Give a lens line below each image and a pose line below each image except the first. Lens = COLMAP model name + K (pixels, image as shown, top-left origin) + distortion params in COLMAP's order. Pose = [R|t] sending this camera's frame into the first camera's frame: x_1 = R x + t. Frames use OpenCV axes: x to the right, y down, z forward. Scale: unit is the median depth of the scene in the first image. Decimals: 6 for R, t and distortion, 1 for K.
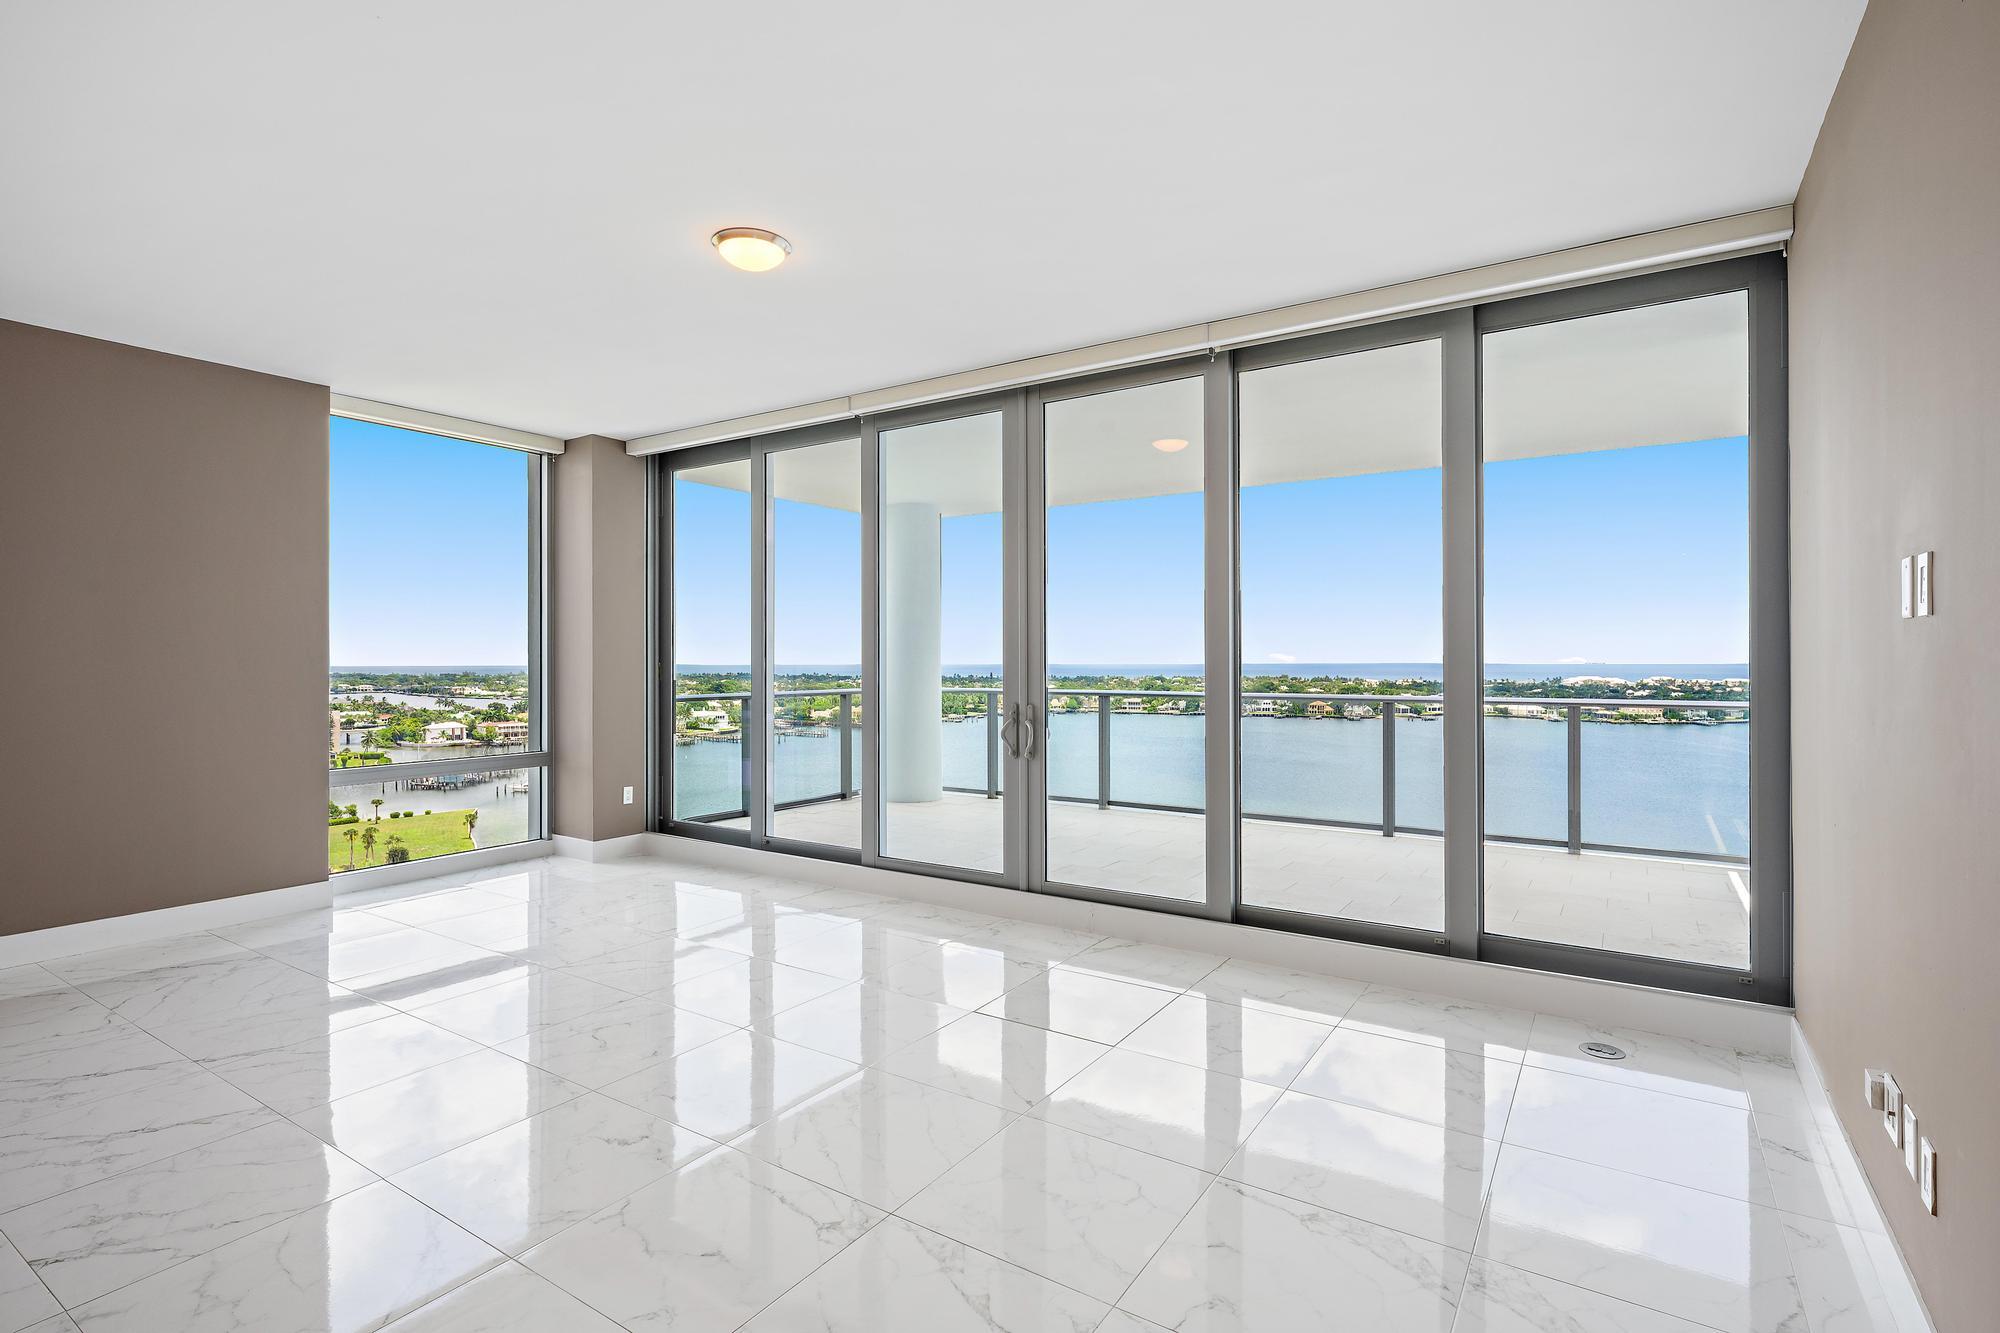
lens RADIAL K [[952.4, 0, 1008.7], [0, 952.4, 660.0], [0, 0, 1]] dist [0.000196, 0.000324]
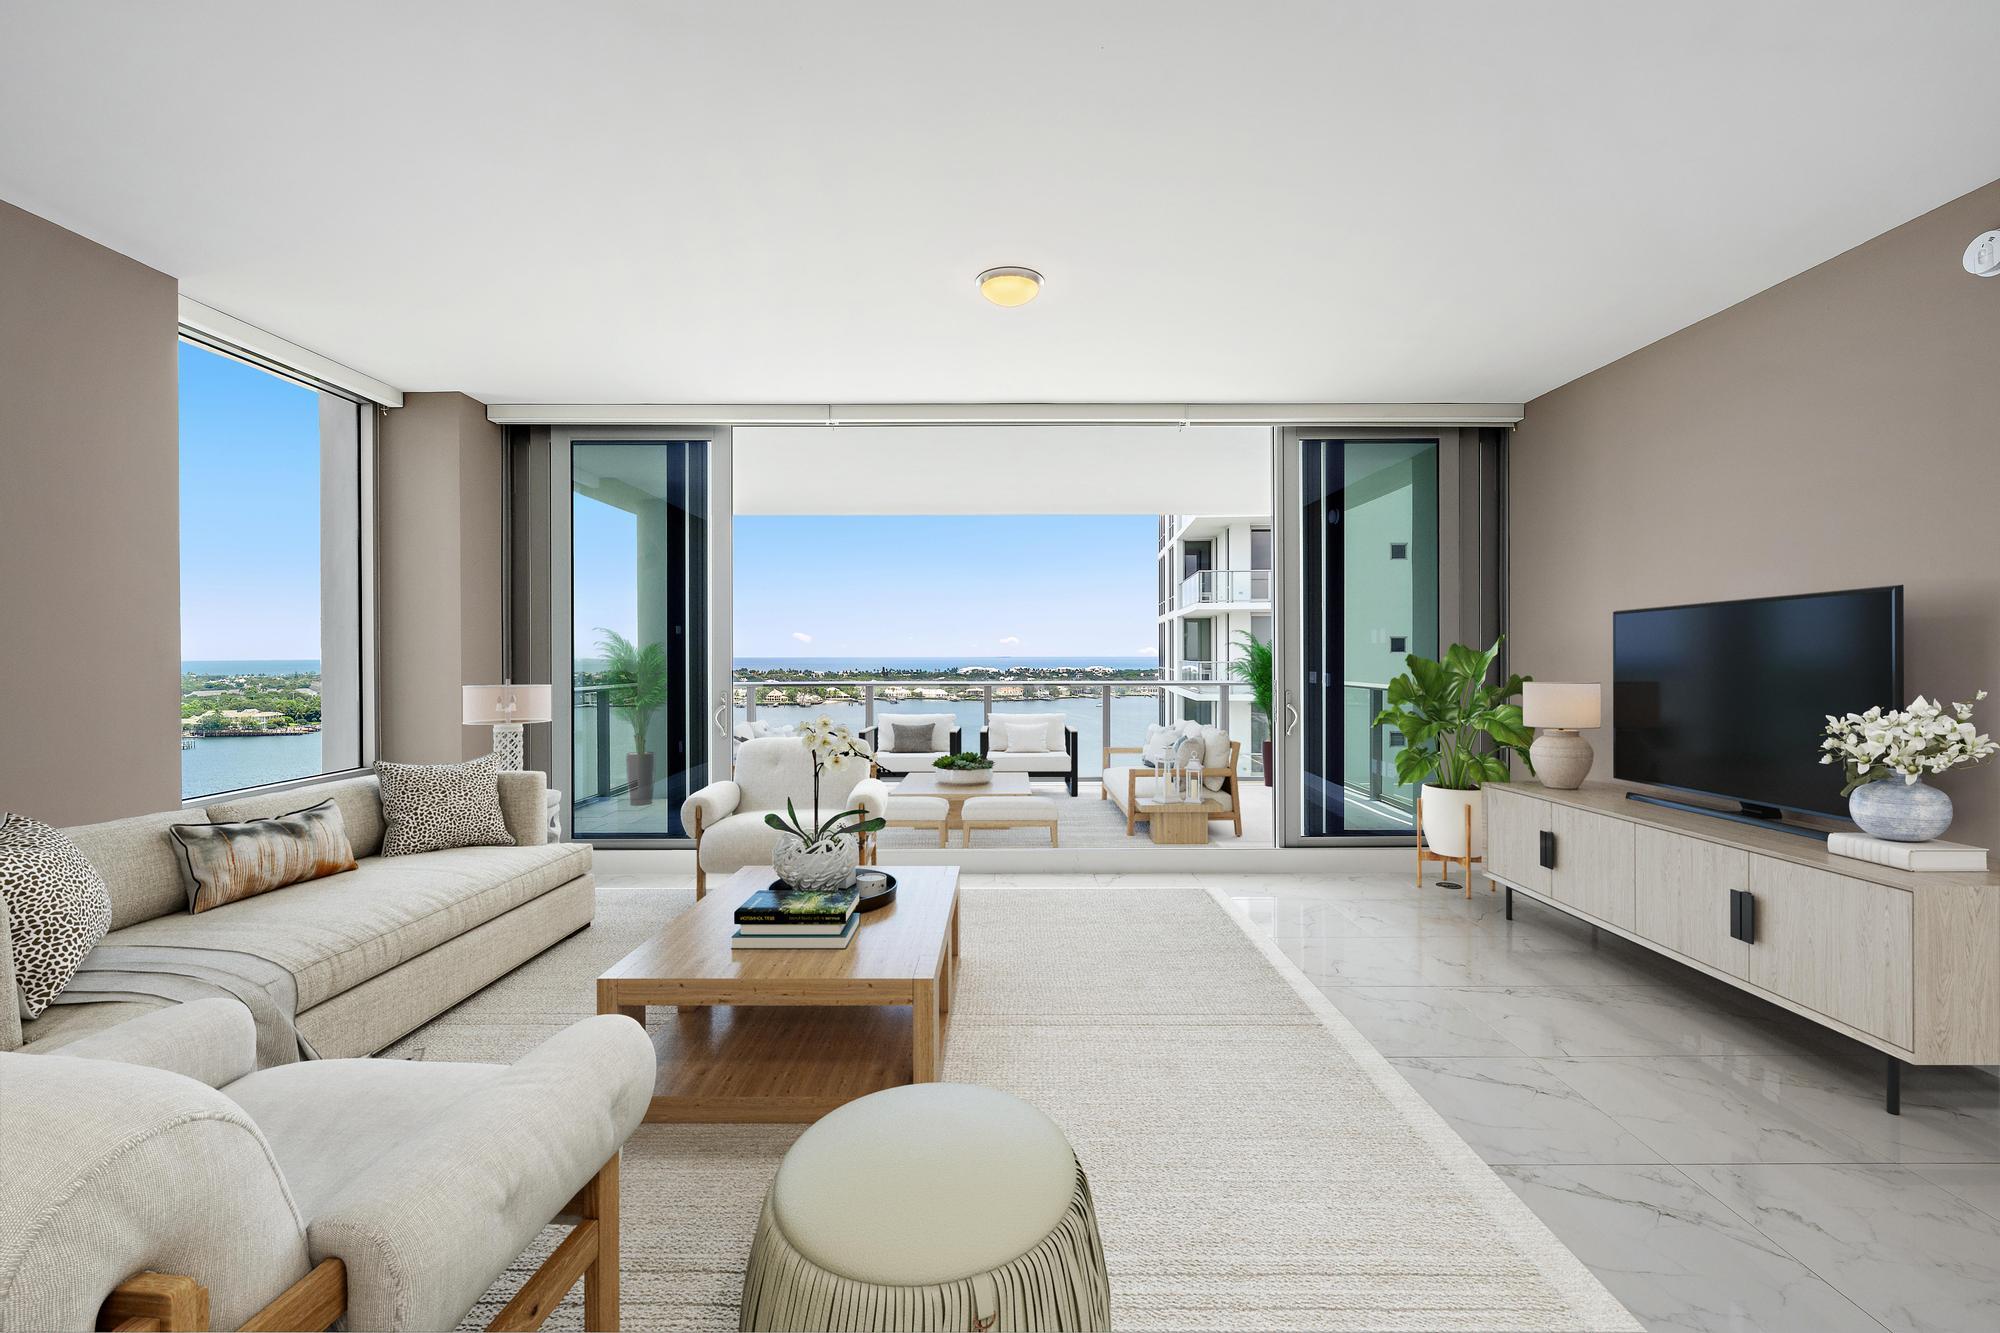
lens RADIAL K [[852.1, 0, 999.2], [0, 852.1, 656.5], [0, 0, 1]] dist [-0.001438, -0.000215]
pose [[0.837799, -0.004003, 0.545964, -0.439741], [0.002574, 0.999991, 0.003383, -0.000366], [-0.545972, -0.001429, 0.837802, 0.089852]]
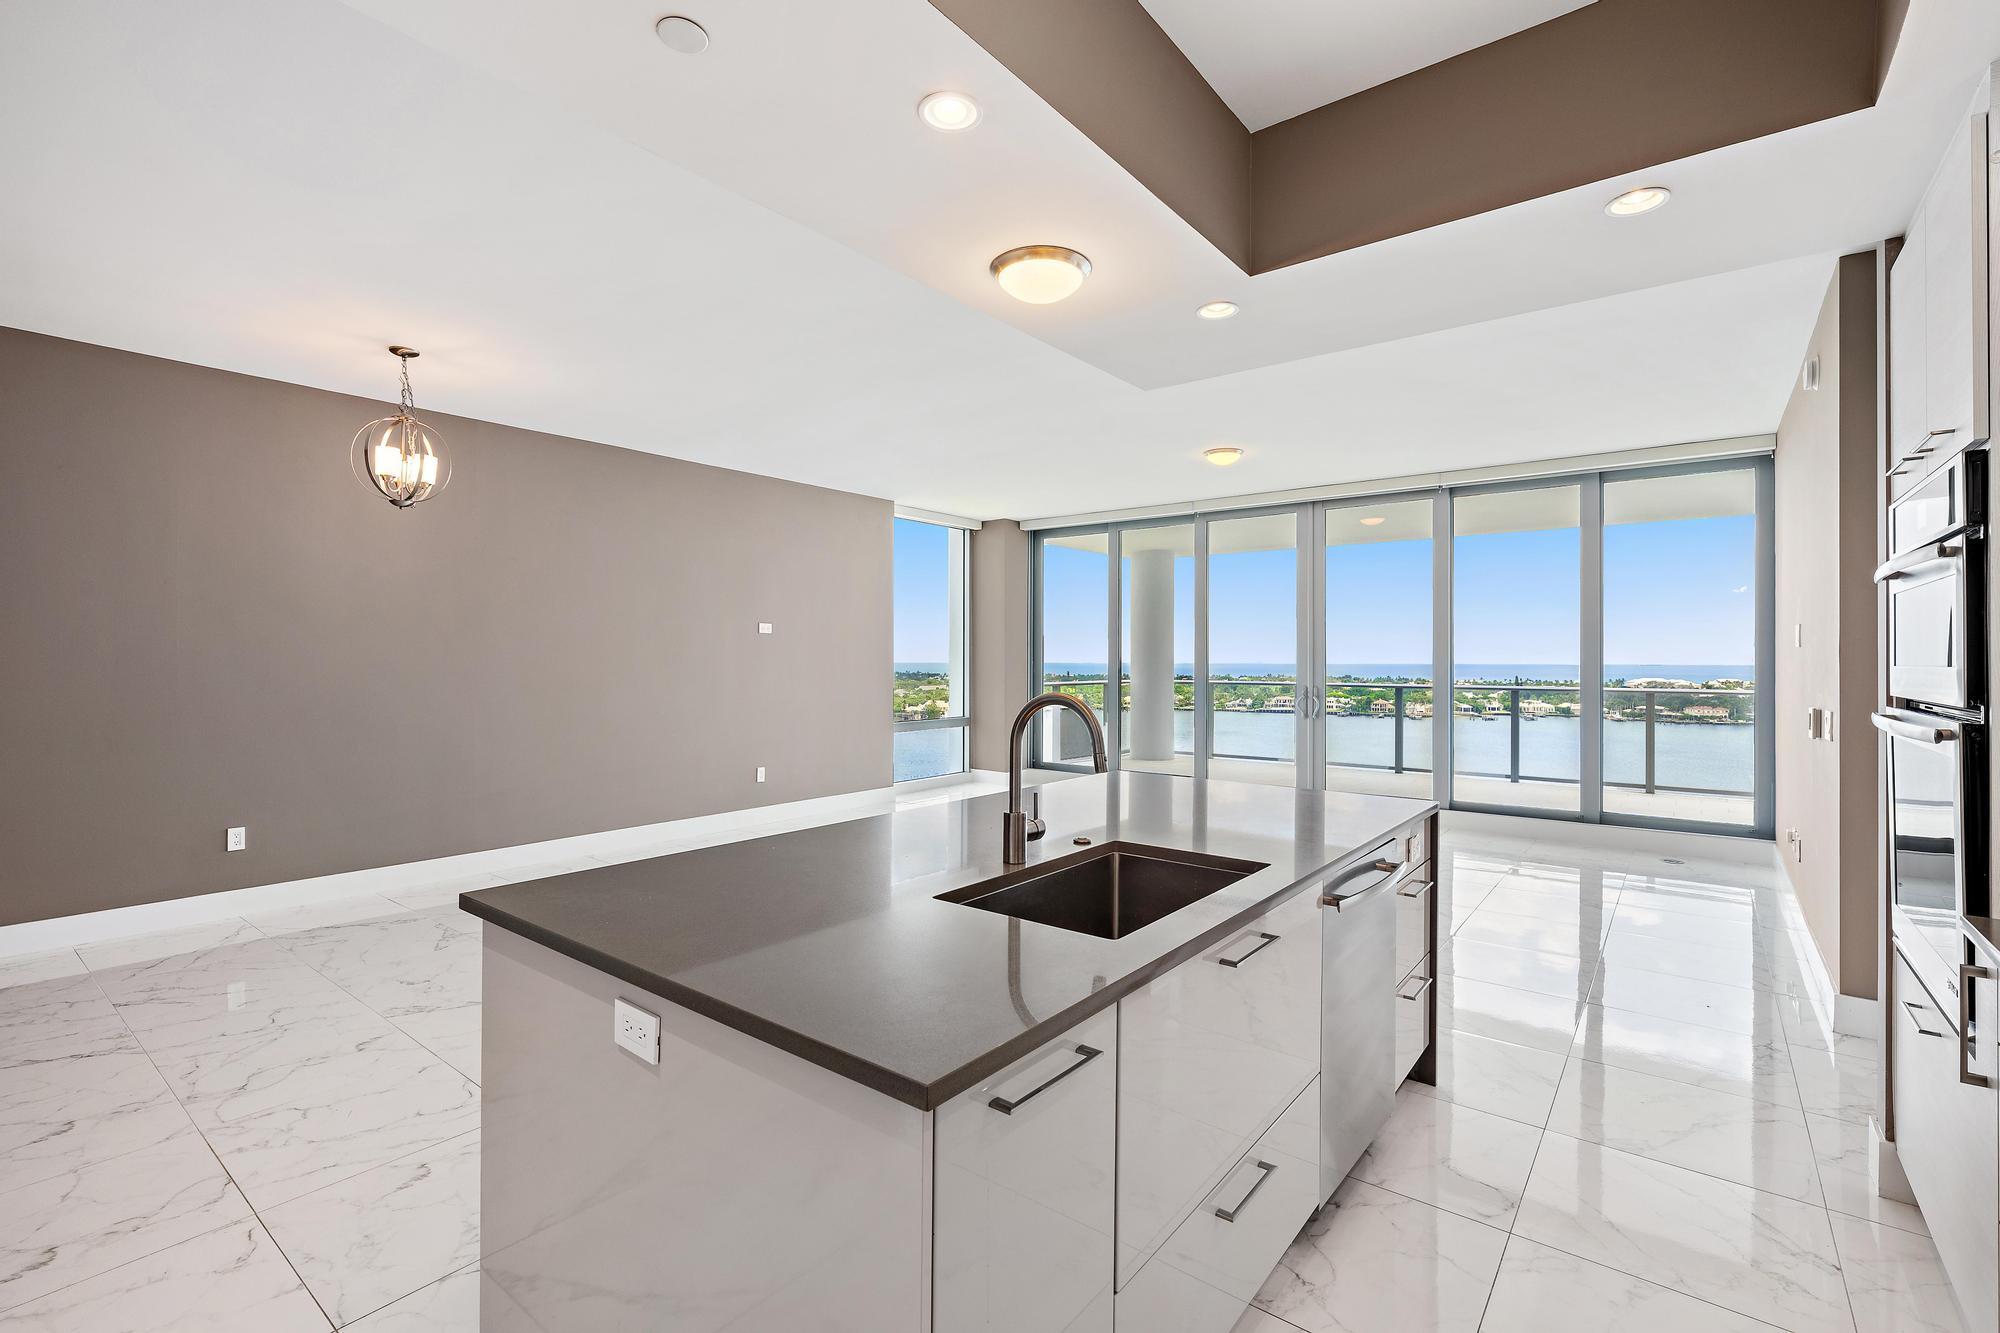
lens RADIAL K [[884.4, 0, 1007.0], [0, 884.4, 661.5], [0, 0, 1]] dist [0.000507, -0.001401]
pose [[0.996482, 0.003656, -0.083722, -0.303082], [-0.003444, 0.999990, 0.002674, -0.000829], [0.083731, -0.002377, 0.996486, -0.476193]]
